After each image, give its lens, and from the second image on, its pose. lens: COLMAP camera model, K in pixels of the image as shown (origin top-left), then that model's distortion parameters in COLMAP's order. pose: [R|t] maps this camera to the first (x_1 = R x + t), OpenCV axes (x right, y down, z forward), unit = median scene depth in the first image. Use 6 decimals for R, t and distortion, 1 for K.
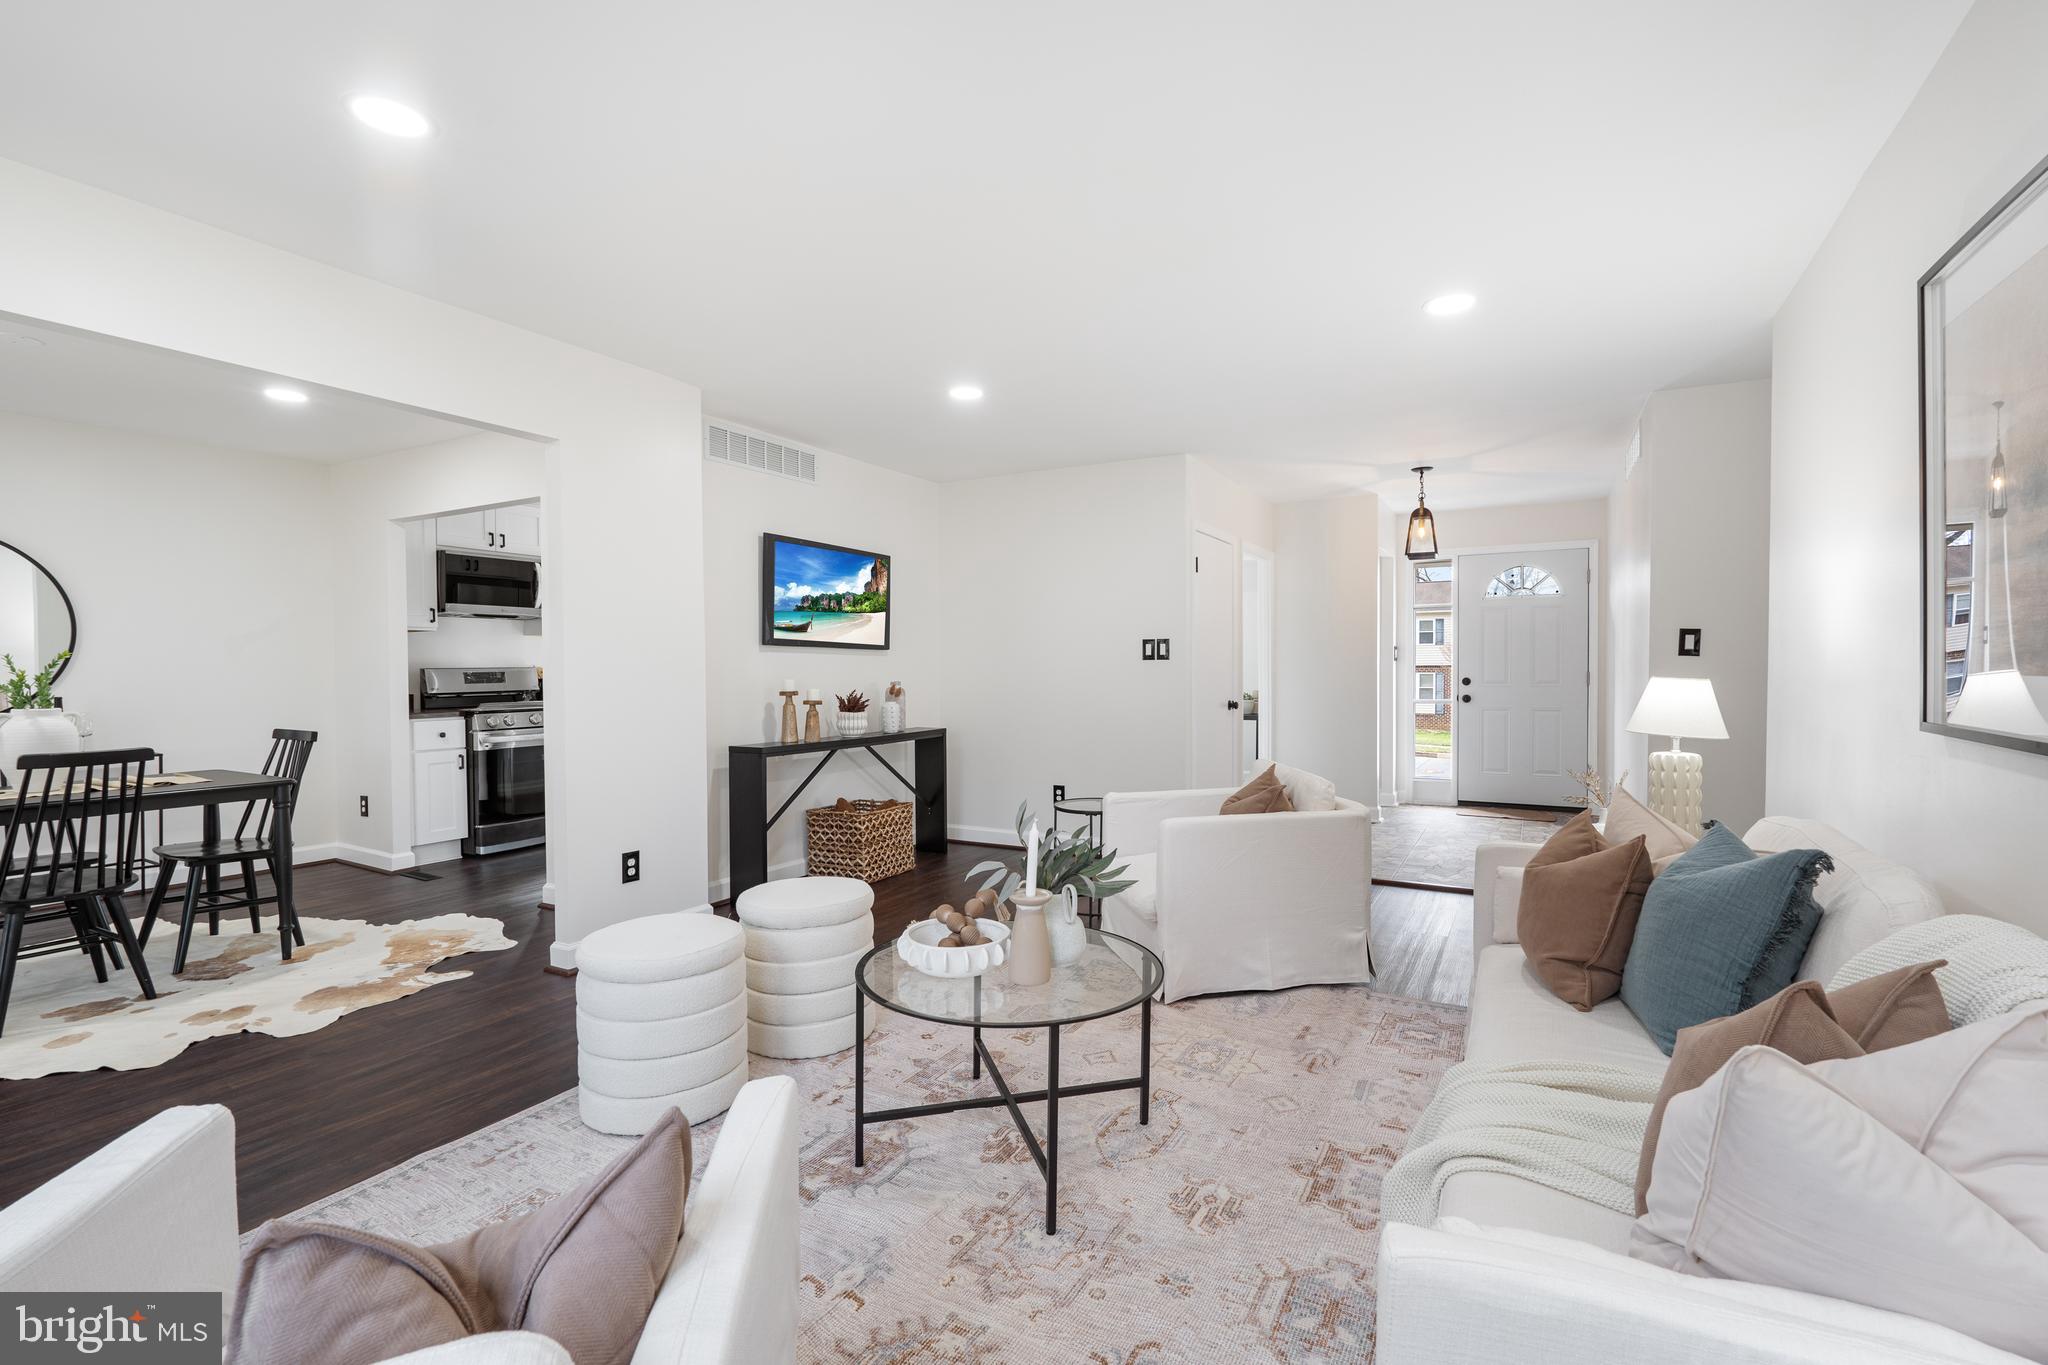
lens RADIAL K [[915.4, 0, 1035.3], [0, 915.4, 673.3], [0, 0, 1]] dist [0.000655, 0.000203]
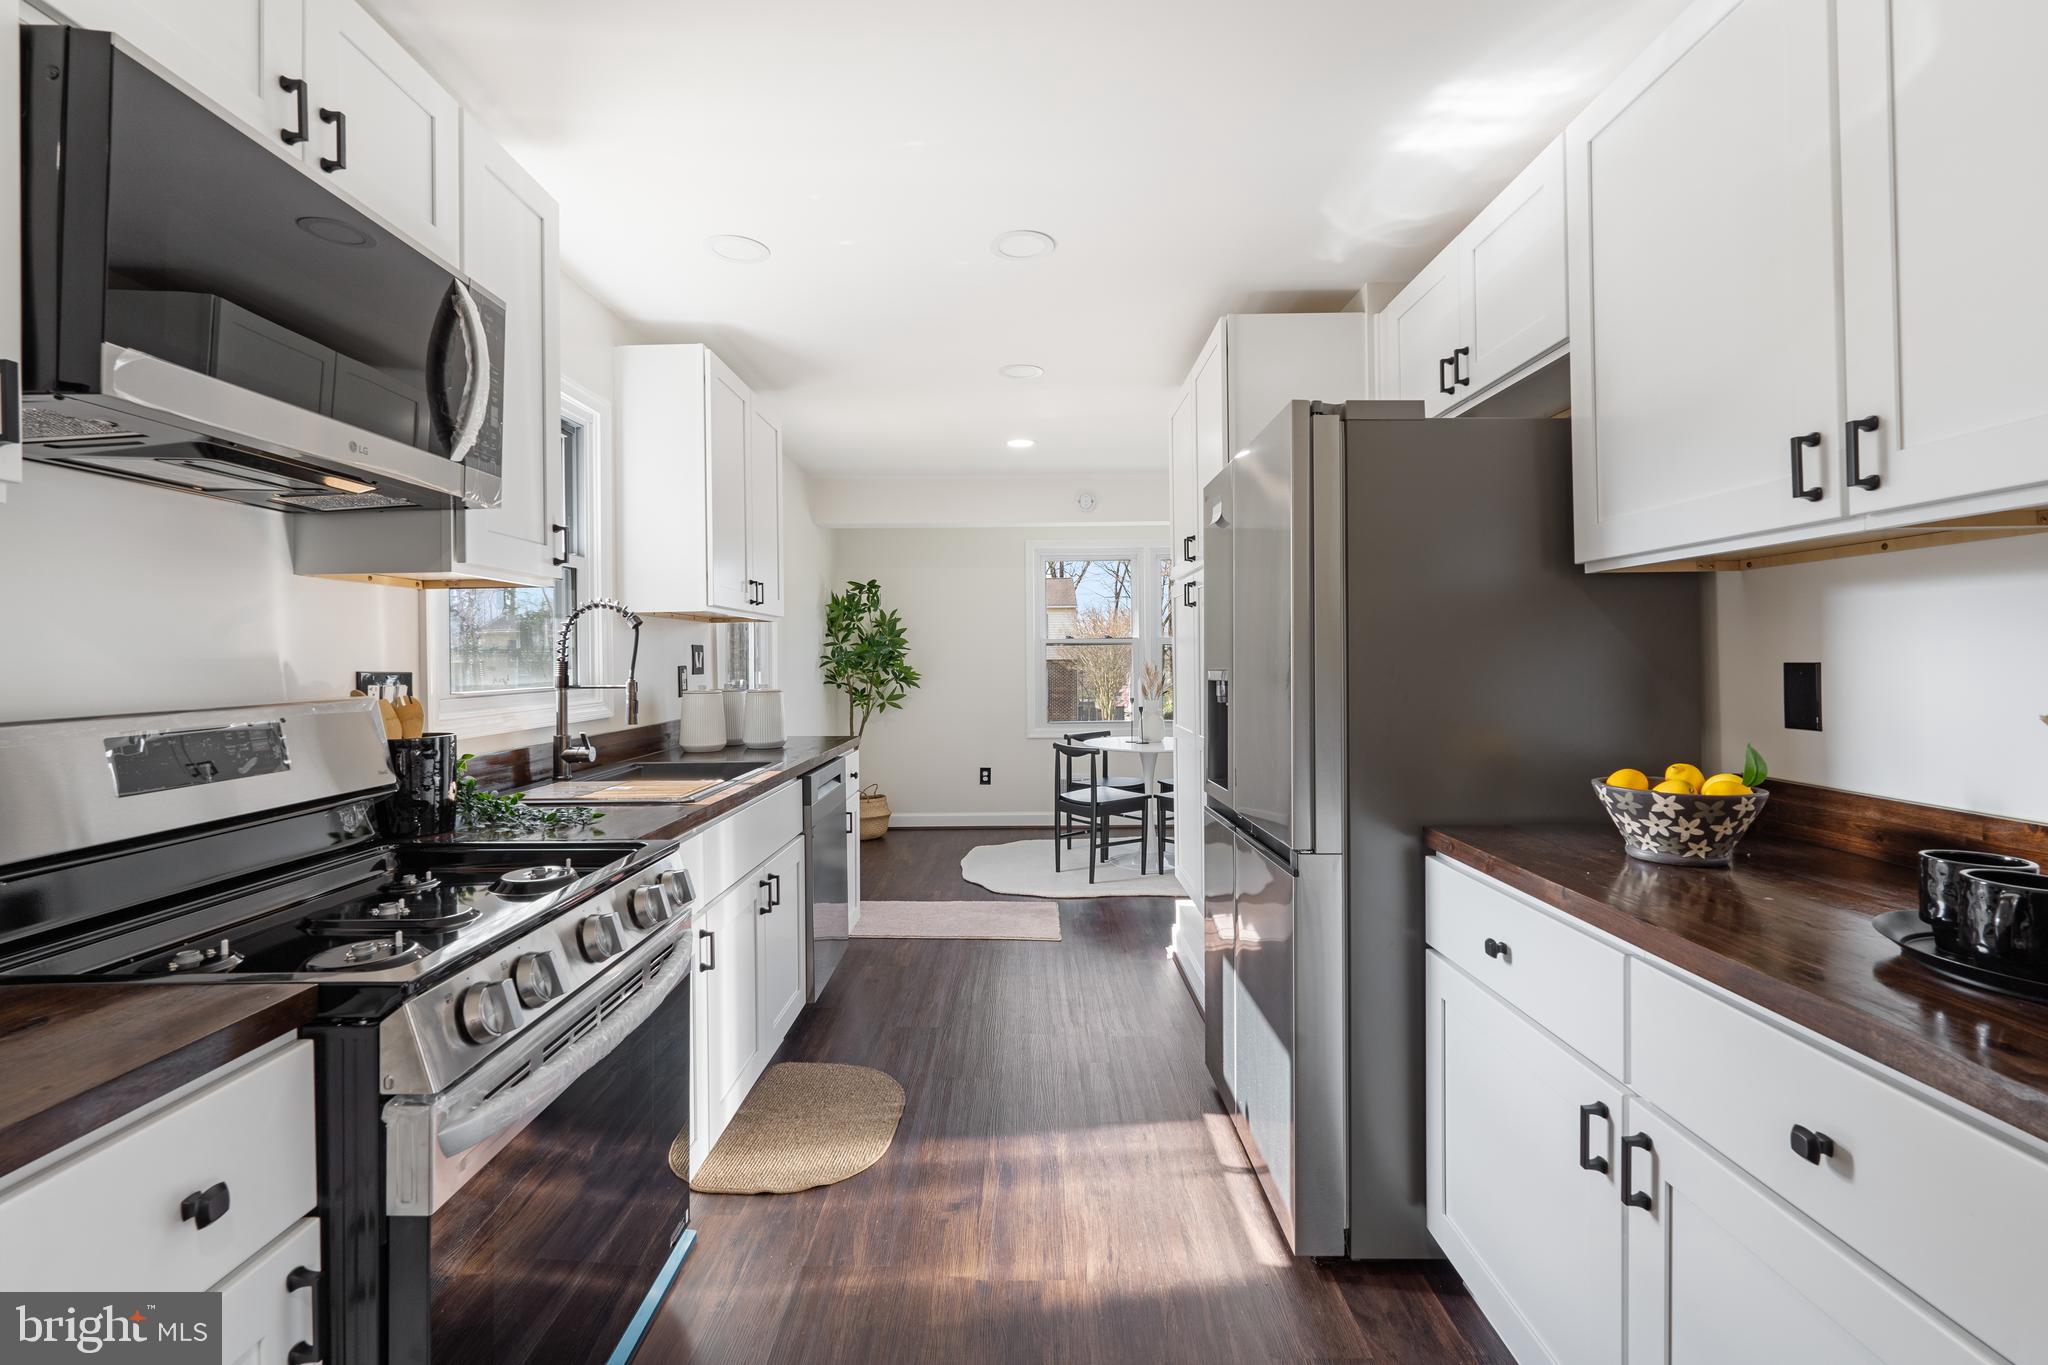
lens RADIAL K [[922.7, 0, 1023.3], [0, 922.7, 649.9], [0, 0, 1]] dist [-0.001008, -0.000113]
pose [[0.877080, 0.006324, 0.480303, -0.618544], [0.003375, 0.999807, -0.019328, -0.017391], [-0.480333, 0.018573, 0.876890, 0.827845]]
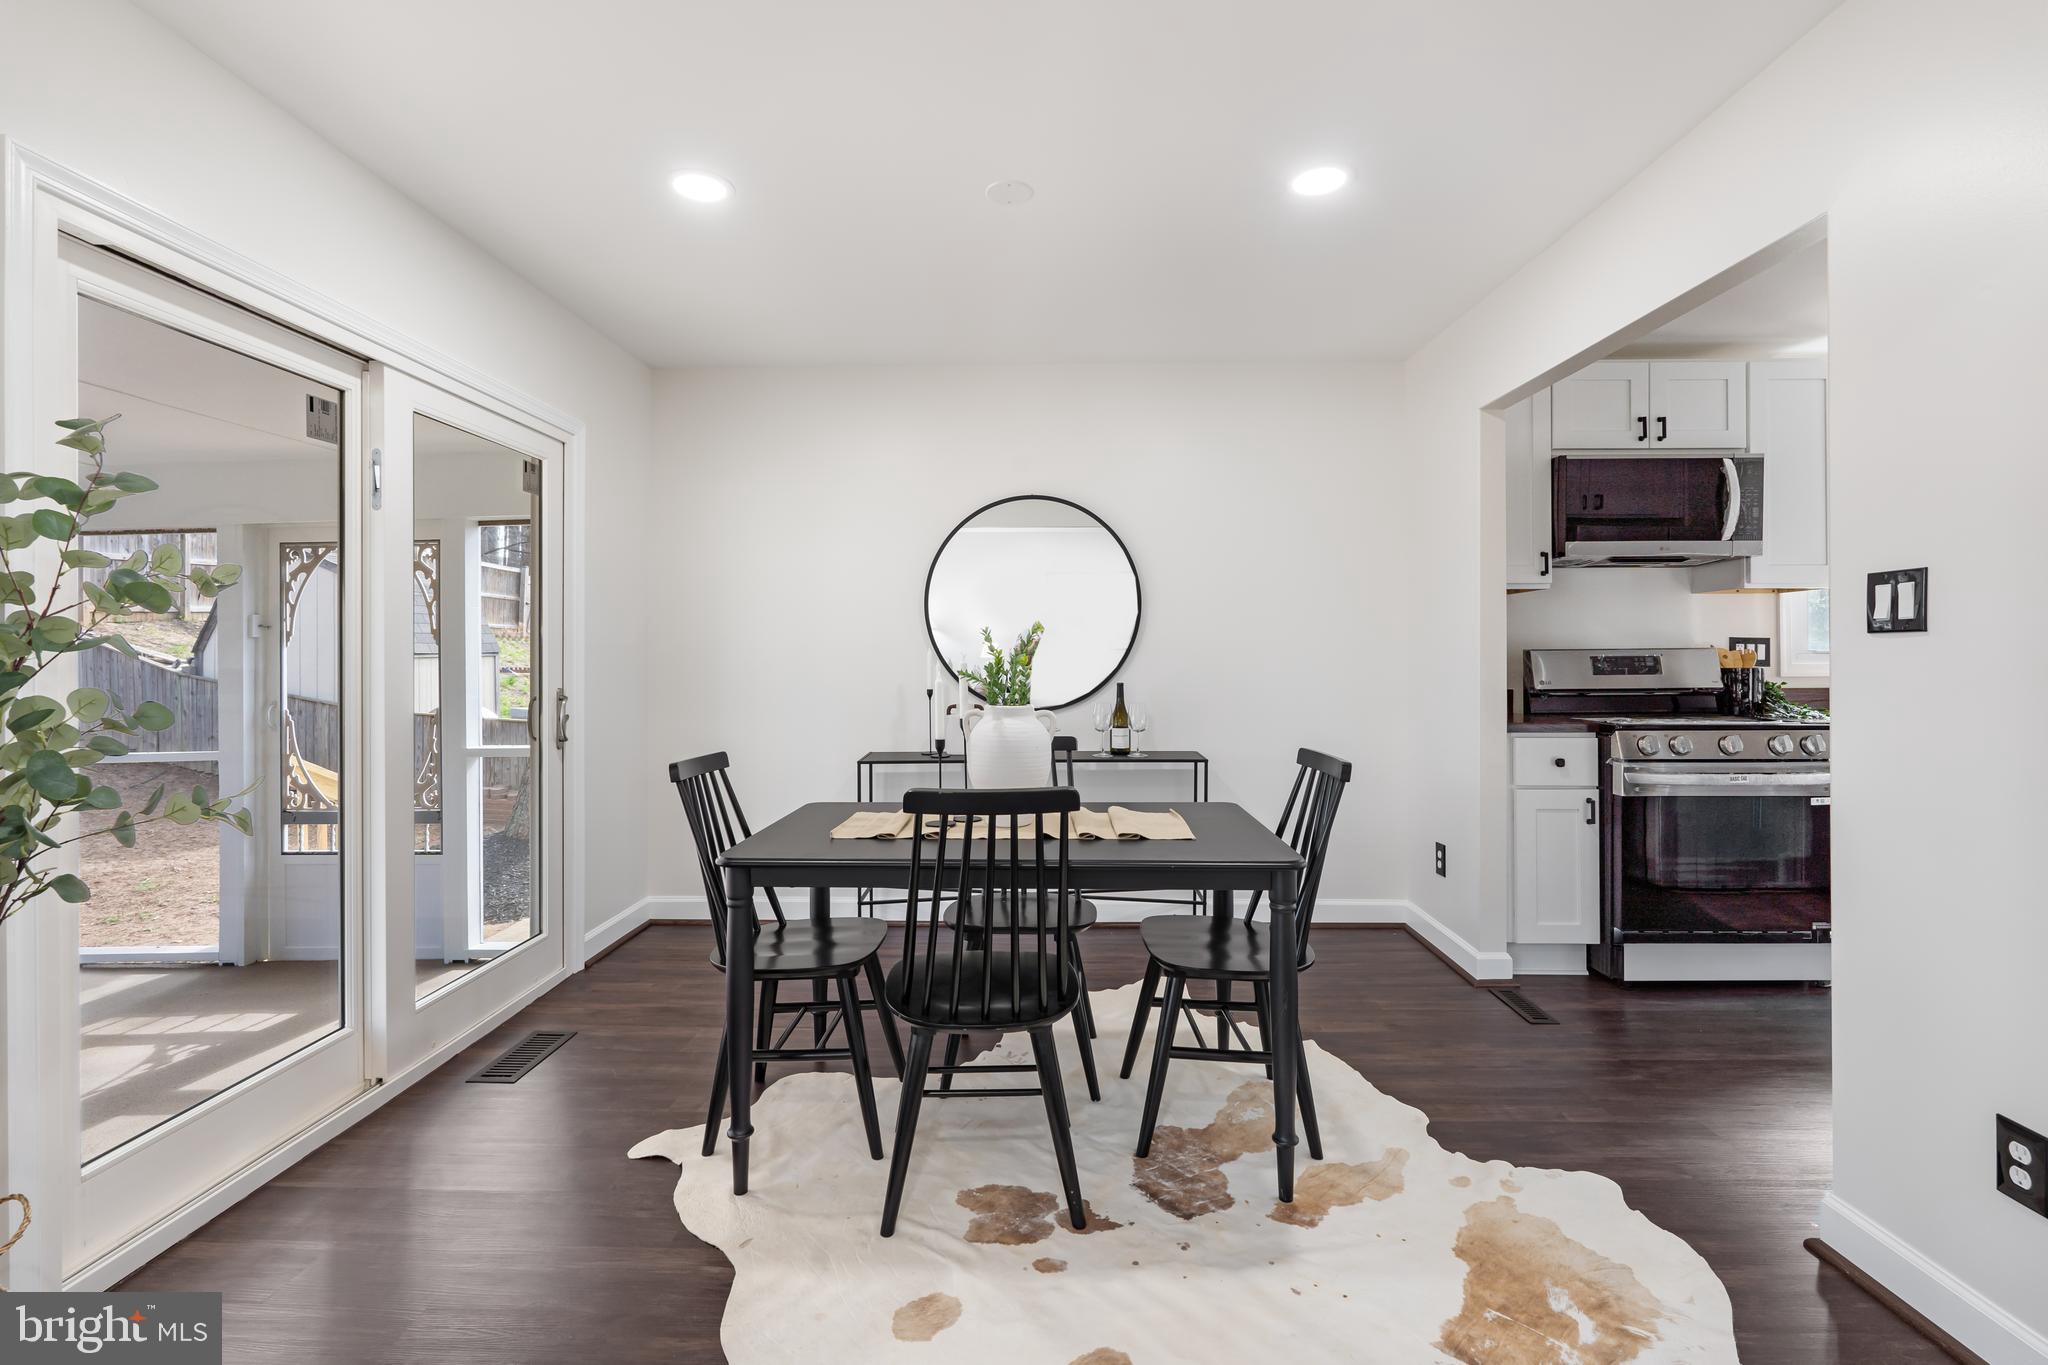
lens RADIAL K [[902.4, 0, 1013.6], [0, 902.4, 669.0], [0, 0, 1]] dist [-0.003607, 0.000146]
pose [[0.457335, 0.016523, -0.889141, -0.303794], [-0.005758, 0.999861, 0.015618, 0.000195], [0.889276, -0.002023, 0.457367, 0.437701]]
